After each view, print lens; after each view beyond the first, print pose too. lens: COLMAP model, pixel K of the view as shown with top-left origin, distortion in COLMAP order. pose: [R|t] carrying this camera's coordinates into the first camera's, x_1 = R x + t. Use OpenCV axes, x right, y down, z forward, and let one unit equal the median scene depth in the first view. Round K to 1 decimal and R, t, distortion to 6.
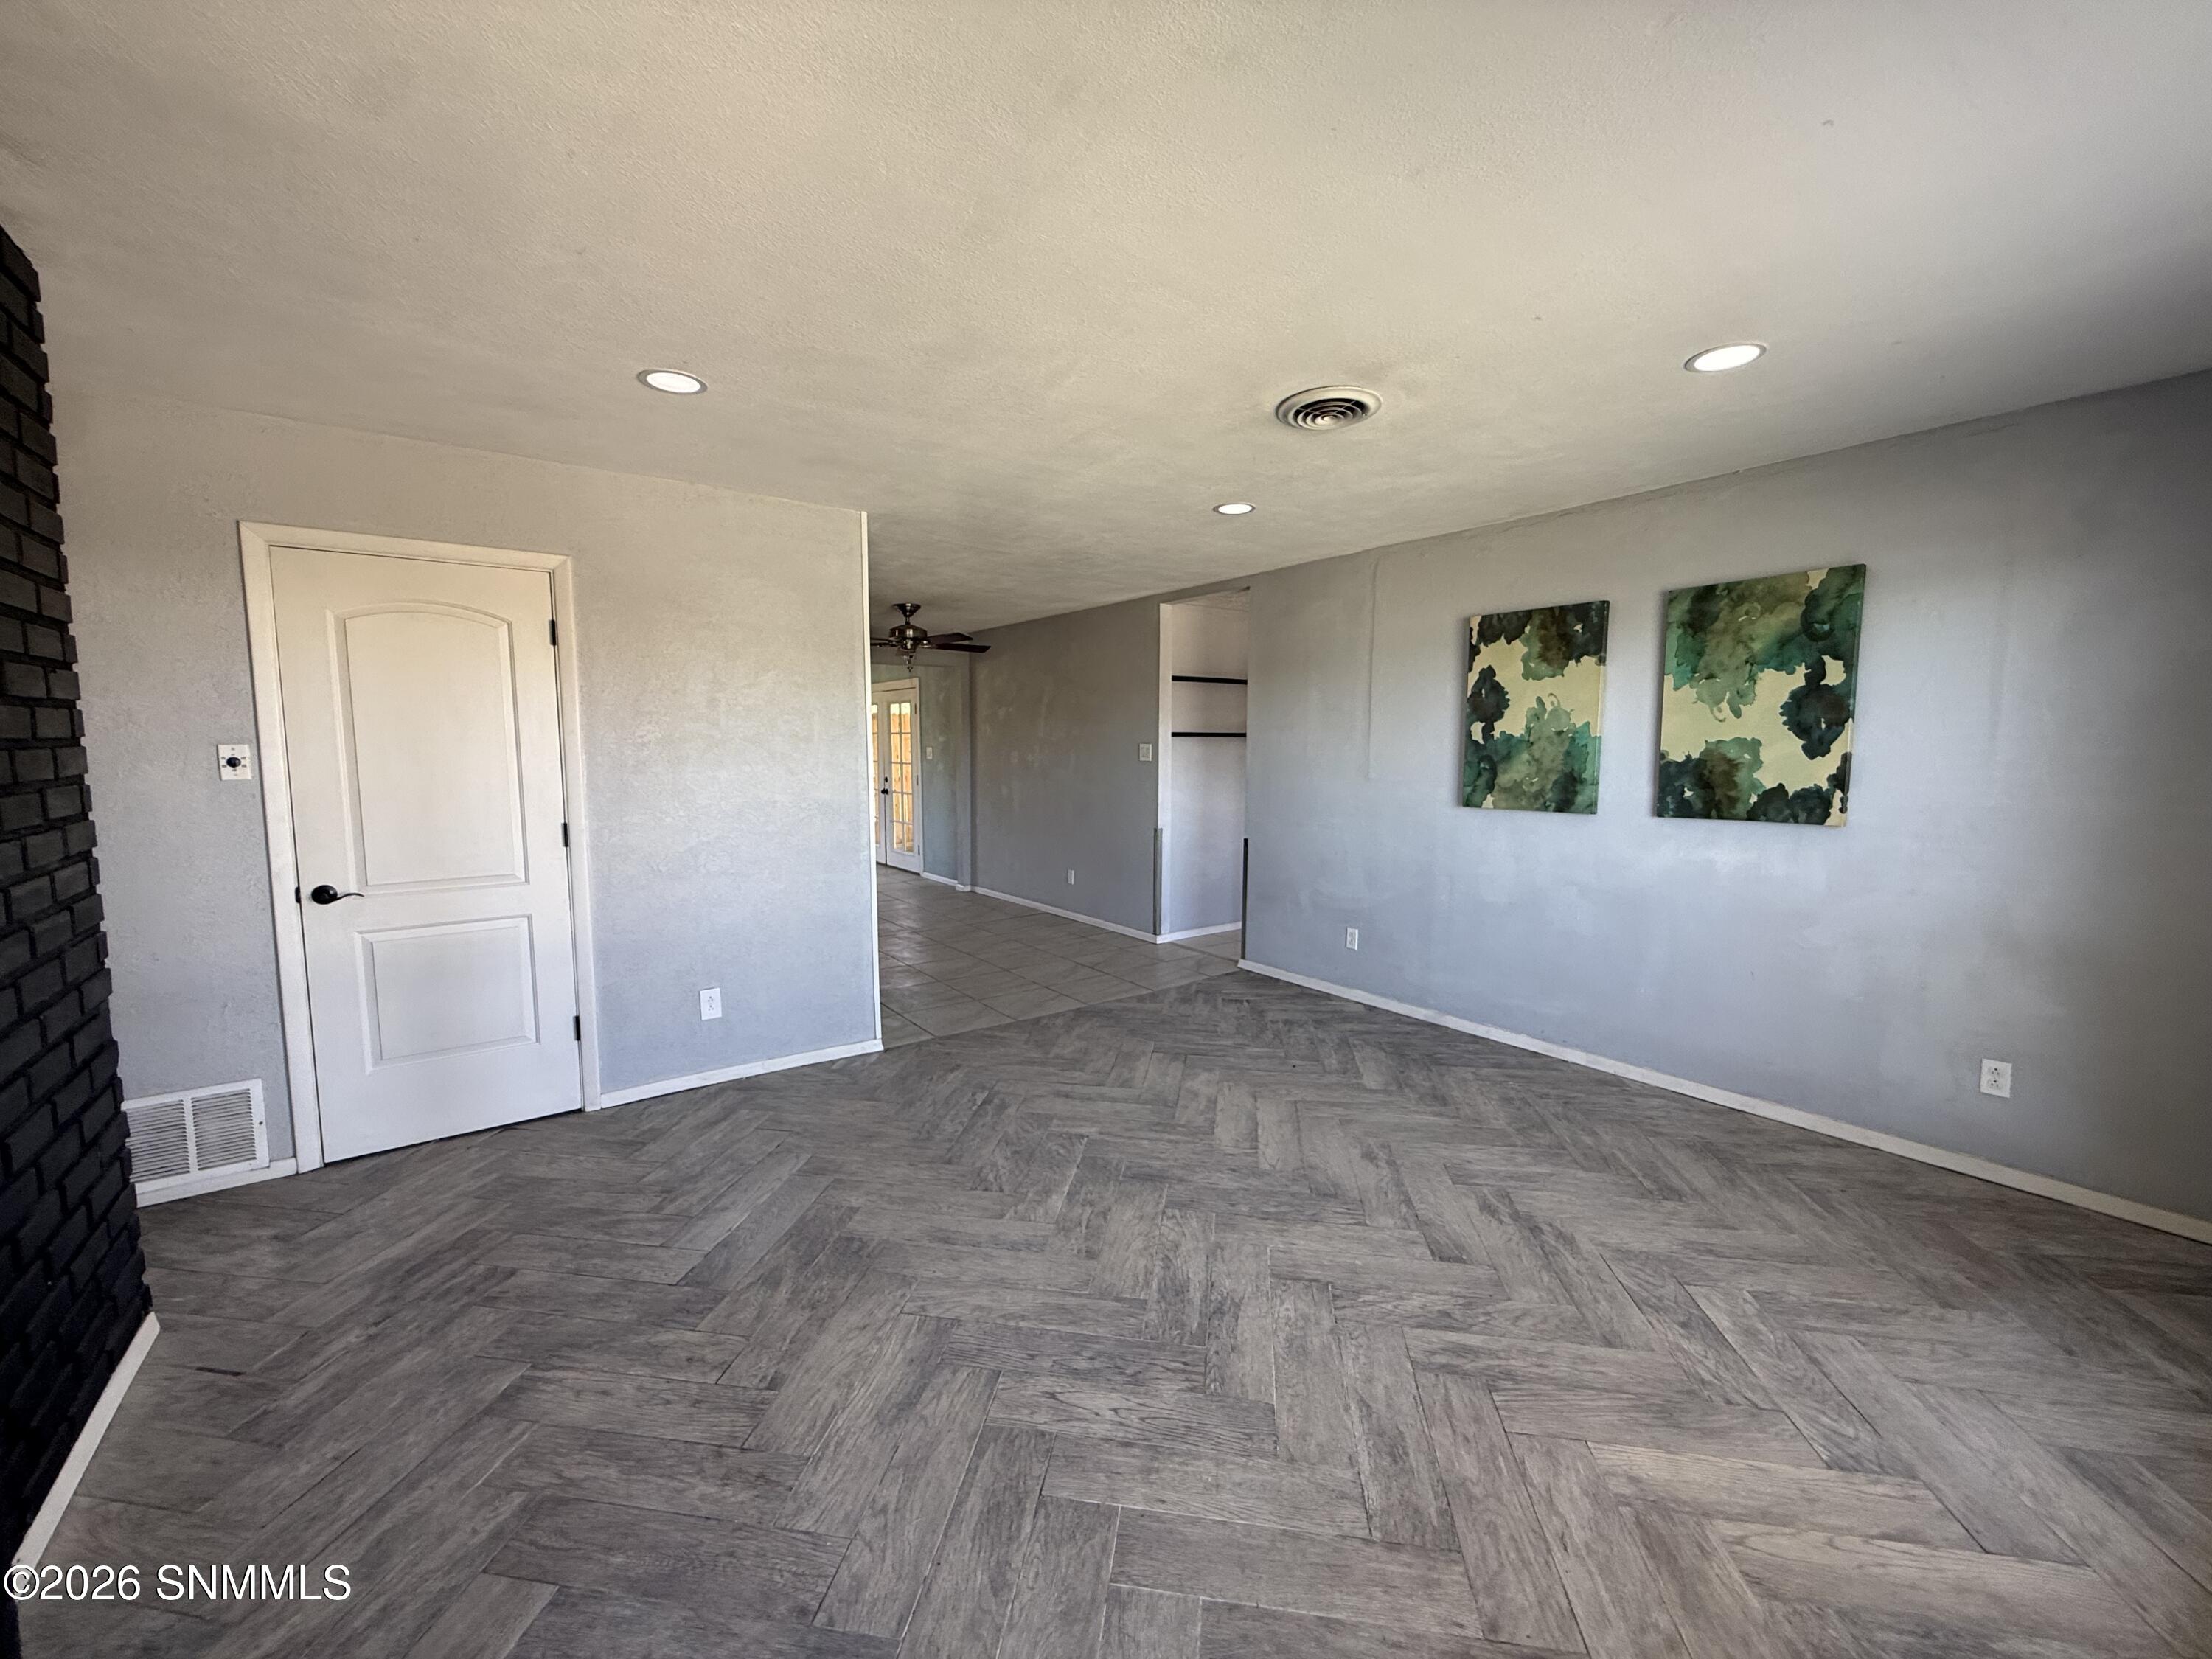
lens RADIAL K [[888.1, 0, 1107.6], [0, 888.1, 832.9], [0, 0, 1]] dist [-0.002345, -0.000270]
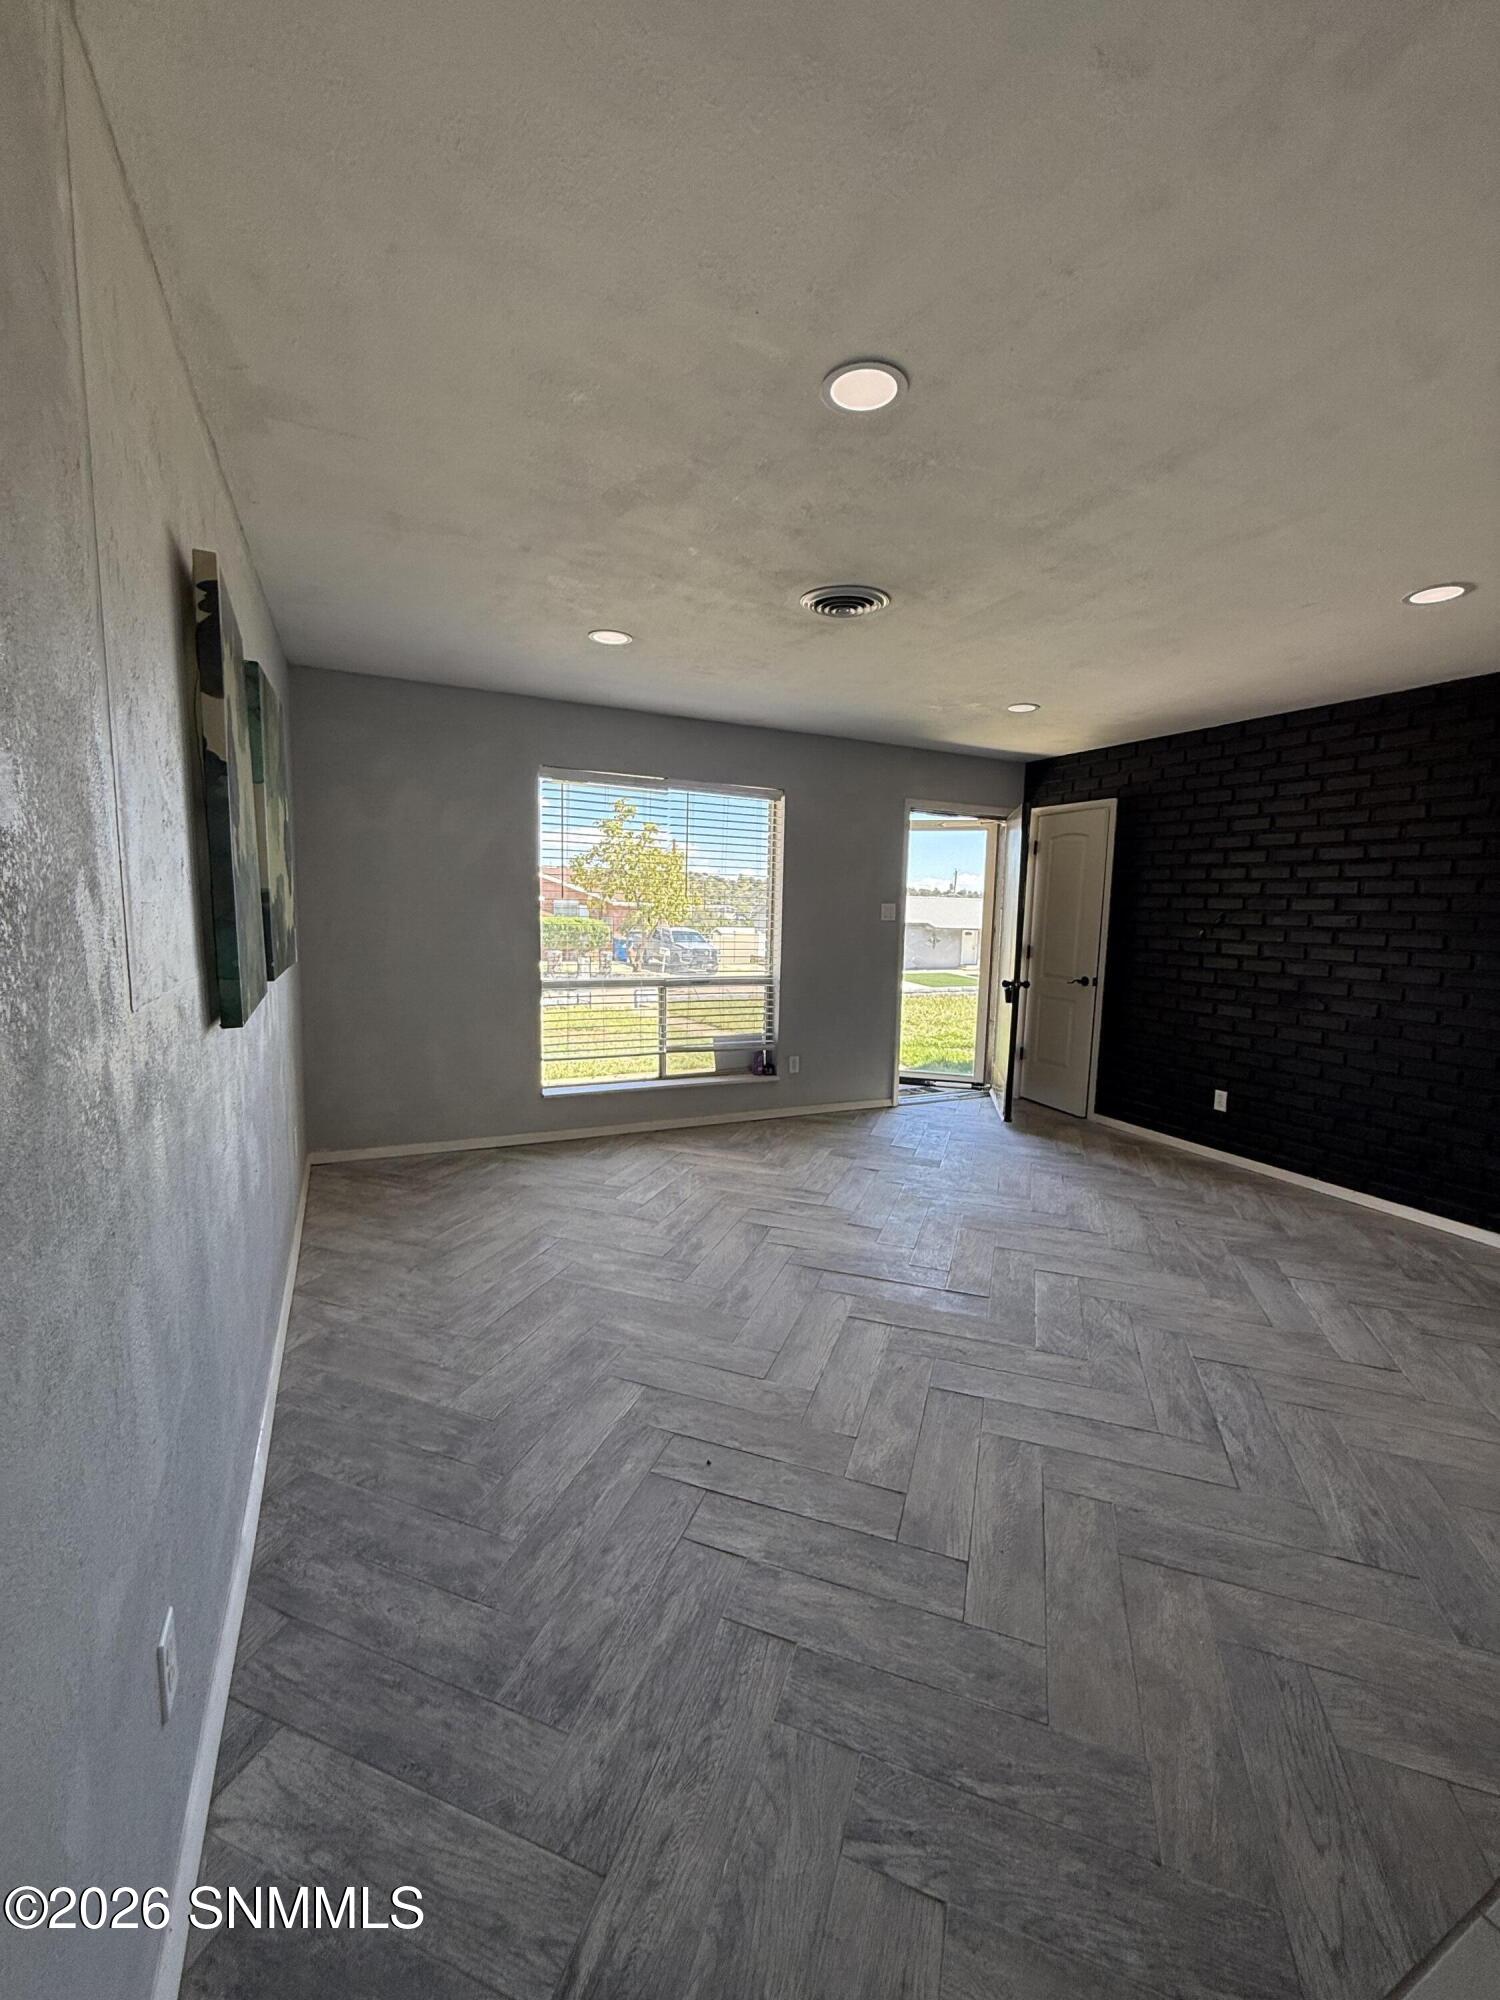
lens RADIAL K [[803.0, 0, 749.9], [0, 803.0, 1000.4], [0, 0, 1]] dist [-0.002345, -0.000270]
pose [[-0.982407, -0.048573, 0.180327, 0.147584], [-0.007569, 0.975146, 0.221434, -0.191597], [-0.186601, 0.216174, -0.958357, 1.968147]]
